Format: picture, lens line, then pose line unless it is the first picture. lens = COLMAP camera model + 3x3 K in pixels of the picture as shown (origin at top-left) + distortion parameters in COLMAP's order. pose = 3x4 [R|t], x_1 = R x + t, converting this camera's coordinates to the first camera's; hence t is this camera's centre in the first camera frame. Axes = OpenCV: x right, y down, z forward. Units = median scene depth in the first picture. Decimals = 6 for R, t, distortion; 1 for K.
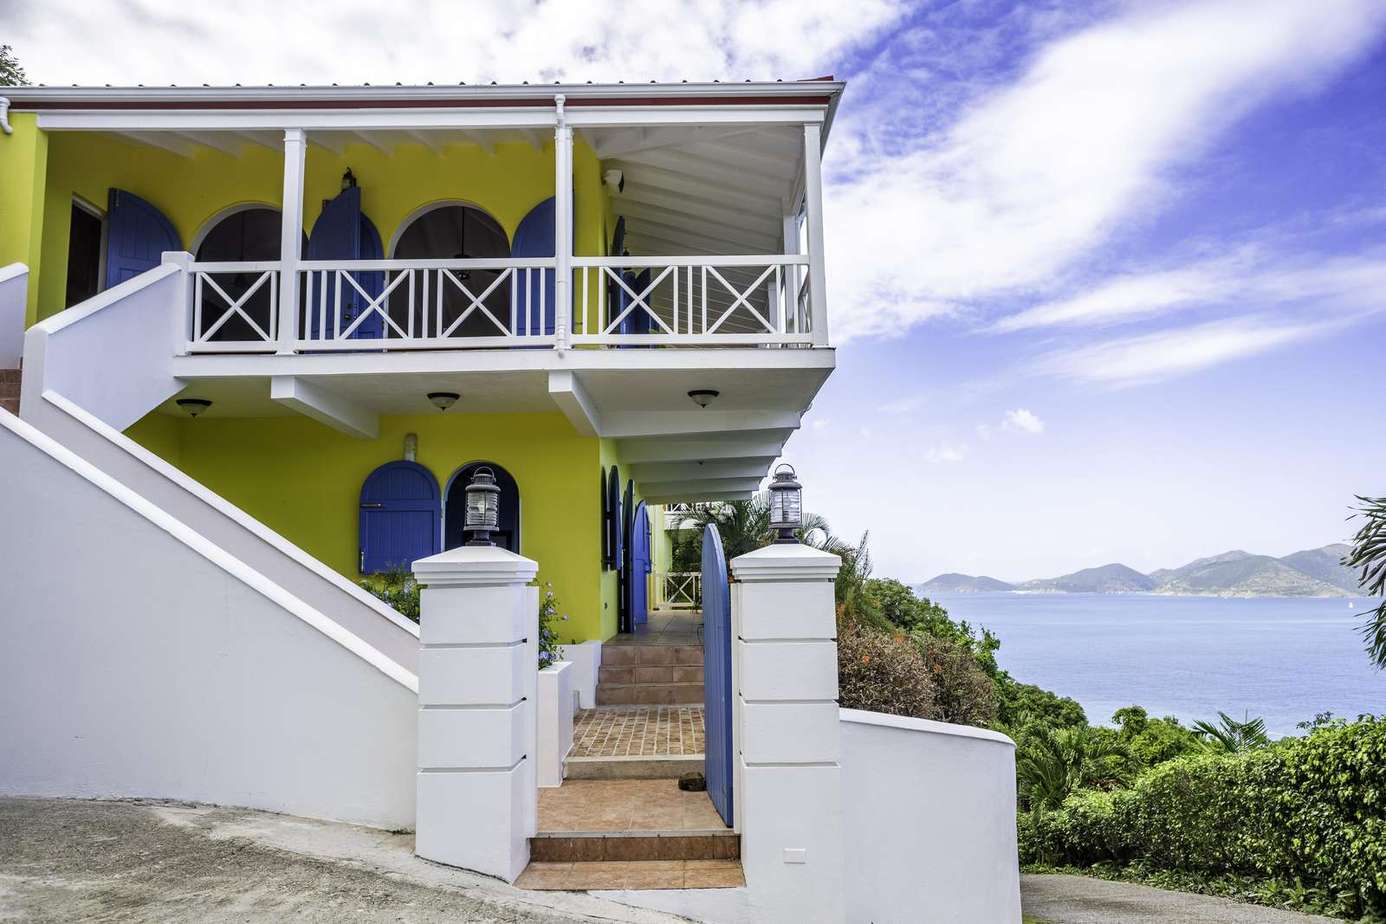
lens RADIAL K [[1005.1, 0, 693.0], [0, 1005.1, 462.0], [0, 0, 1]] dist [0.000858, 0.000180]
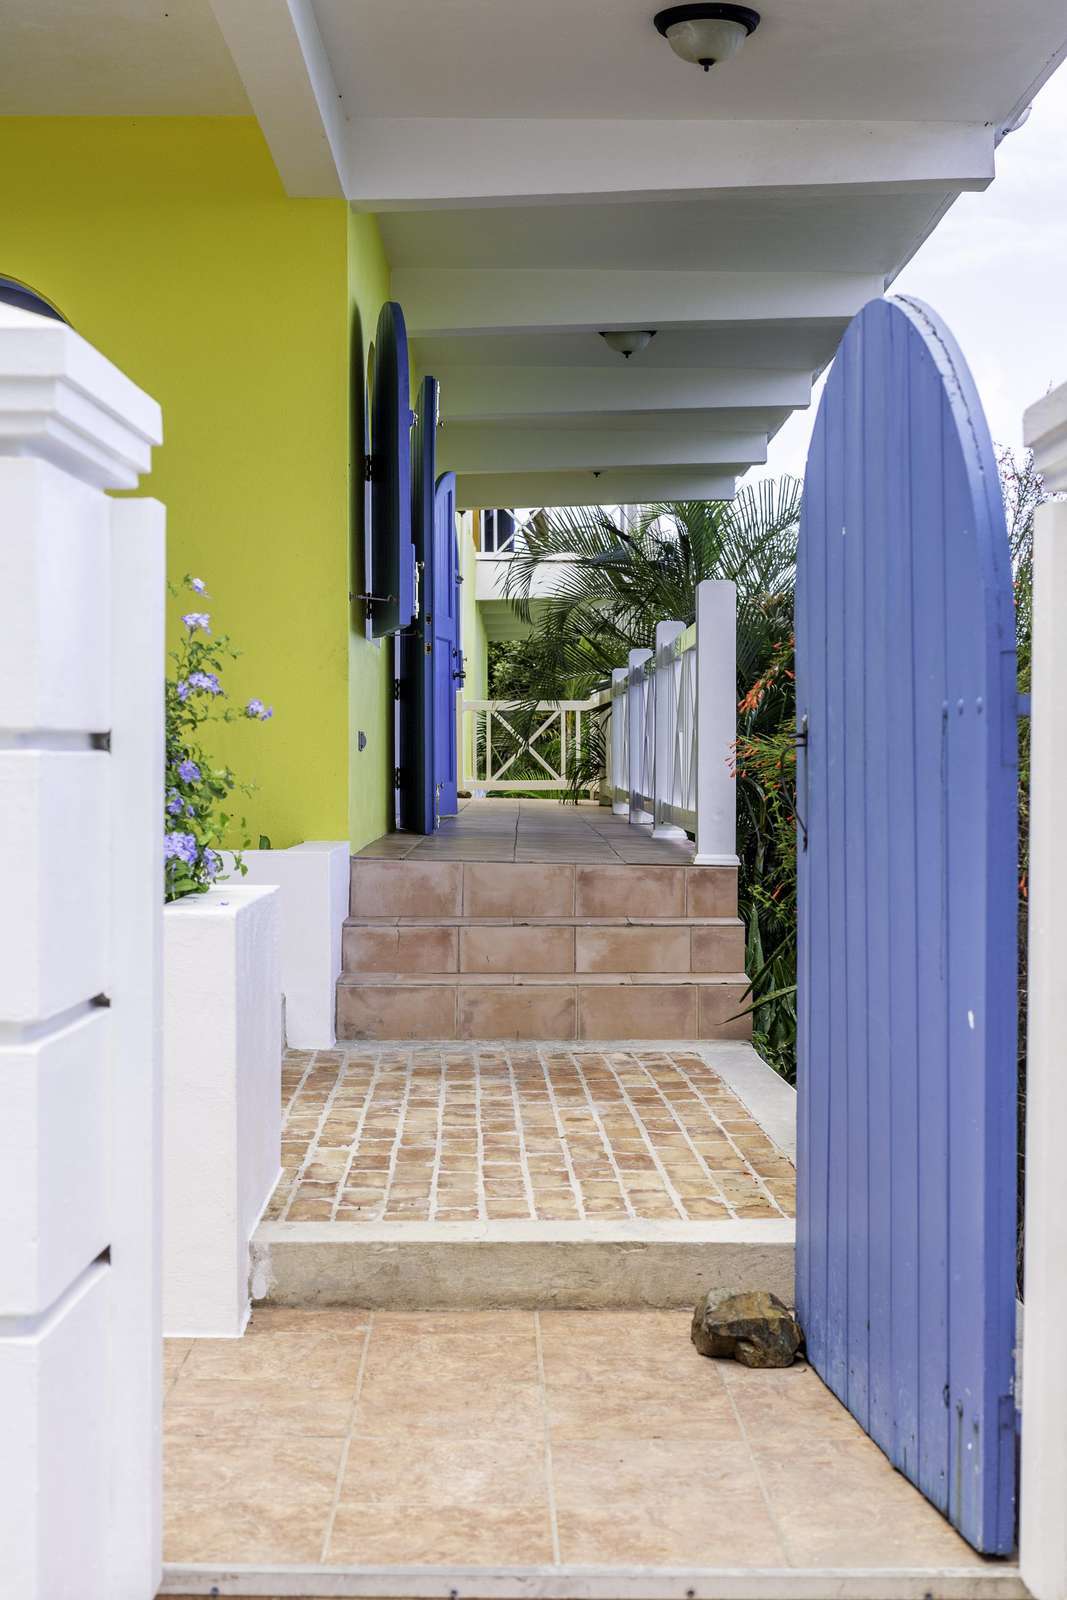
lens RADIAL K [[2388.7, 0, 533.5], [0, 2388.7, 800.0], [0, 0, 1]] dist [0.005501, -0.037028]
pose [[0.999827, 0.016564, 0.008488, -0.047090], [-0.017553, 0.990821, 0.134037, 0.072332], [-0.006190, -0.134162, 0.990940, 0.293233]]
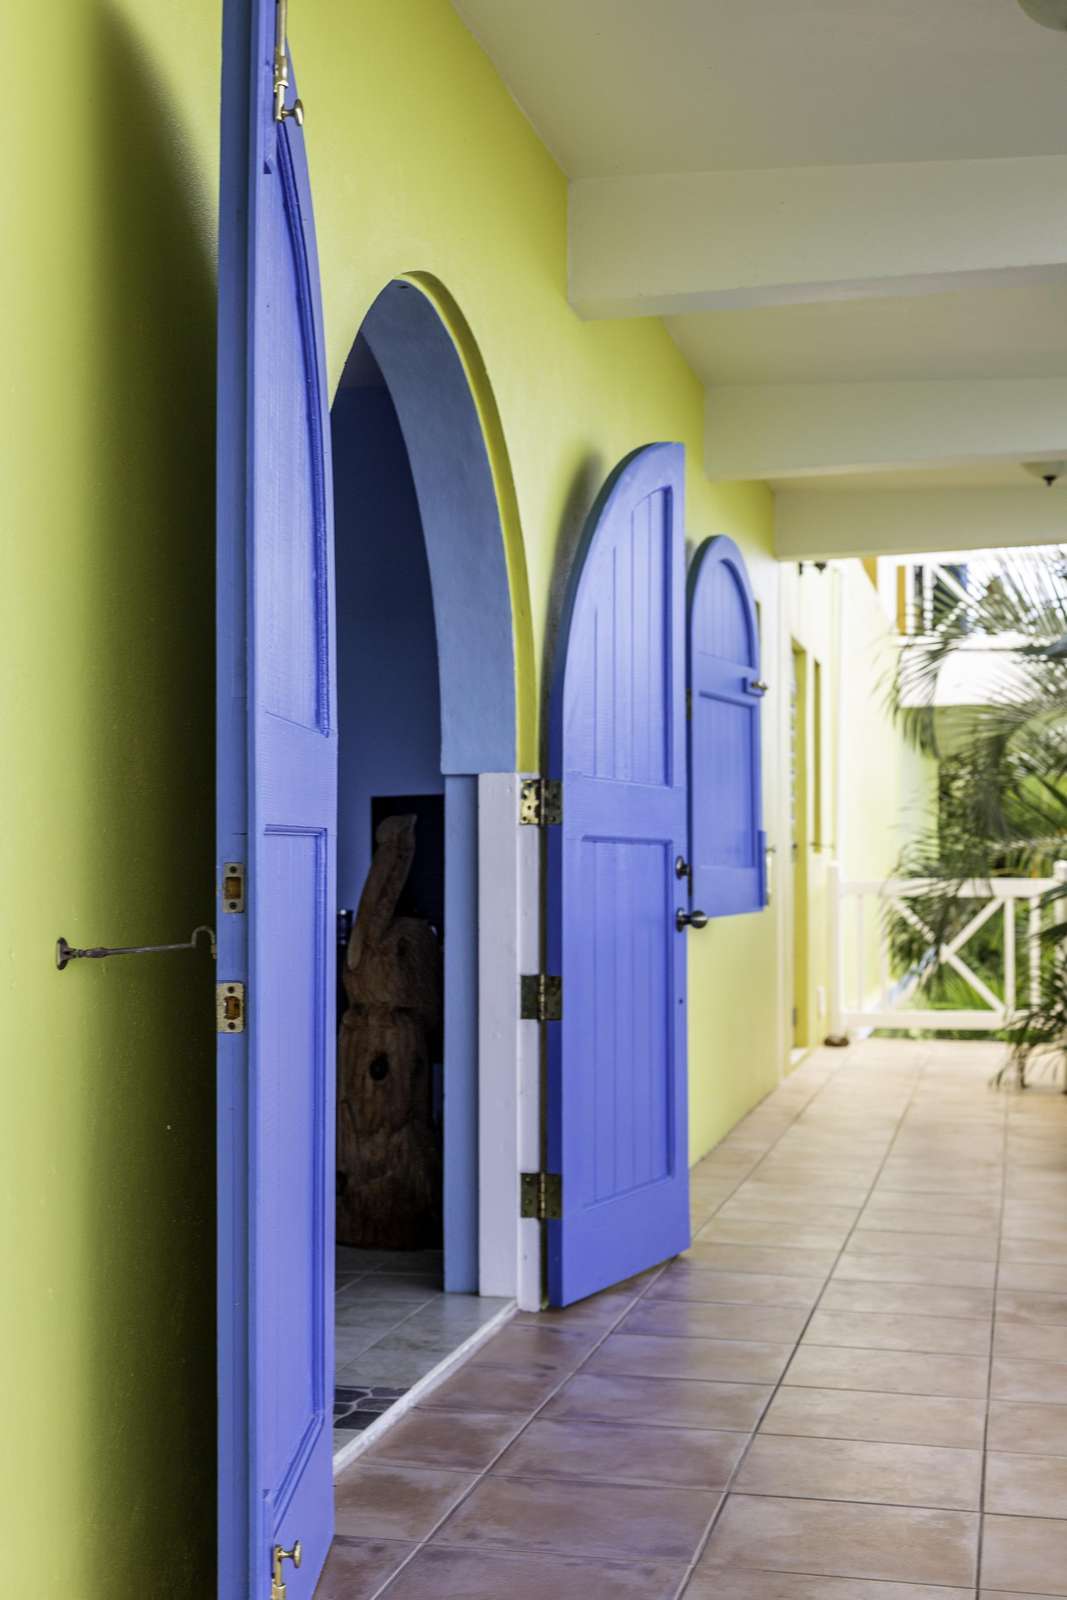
lens RADIAL K [[2388.7, 0, 533.5], [0, 2388.7, 800.0], [0, 0, 1]] dist [0.005501, -0.037028]
pose [[0.978317, 0.025510, -0.205538, 0.015440], [-0.003813, 0.994436, 0.105271, 0.096588], [0.207080, -0.102204, 0.972971, 1.217906]]
